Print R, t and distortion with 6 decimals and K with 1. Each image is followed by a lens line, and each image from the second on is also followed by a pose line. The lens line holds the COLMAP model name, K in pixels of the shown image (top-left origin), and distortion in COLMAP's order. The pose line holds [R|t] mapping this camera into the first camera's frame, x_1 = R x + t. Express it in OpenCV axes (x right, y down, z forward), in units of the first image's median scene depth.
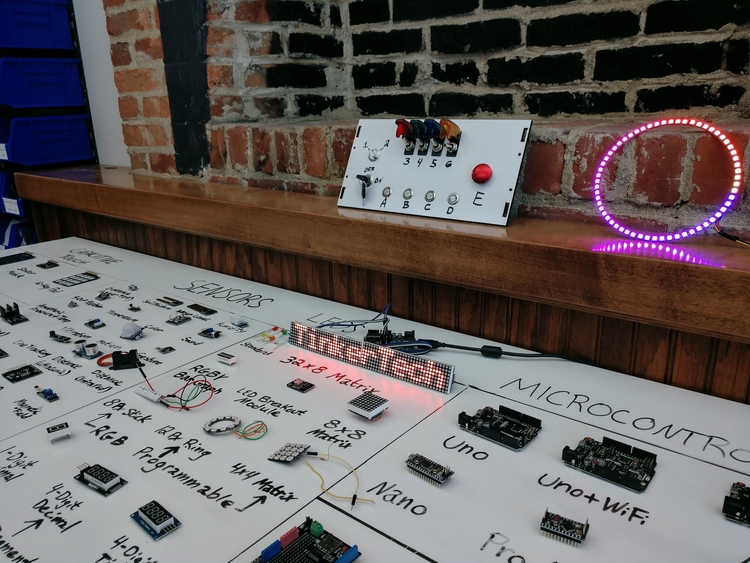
lens RADIAL K [[590.7, 0, 375.4], [0, 590.7, 282.1], [0, 0, 1]] dist [0.012698, 0.003977]
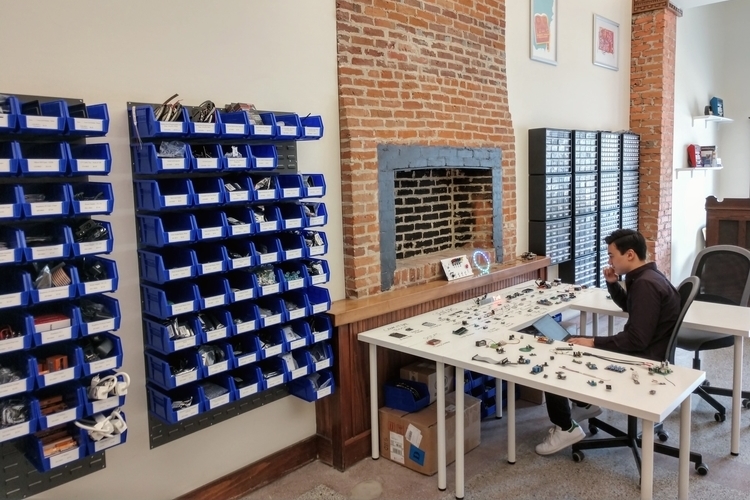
lens RADIAL K [[579.8, 0, 375.5], [0, 579.8, 247.9], [0, 0, 1]] dist [0.000052, 0.000000]
pose [[0.087020, -0.115498, 0.989489, -3.320340], [0.311521, 0.946599, 0.083095, -0.685633], [-0.946246, 0.301016, 0.118353, 0.768317]]
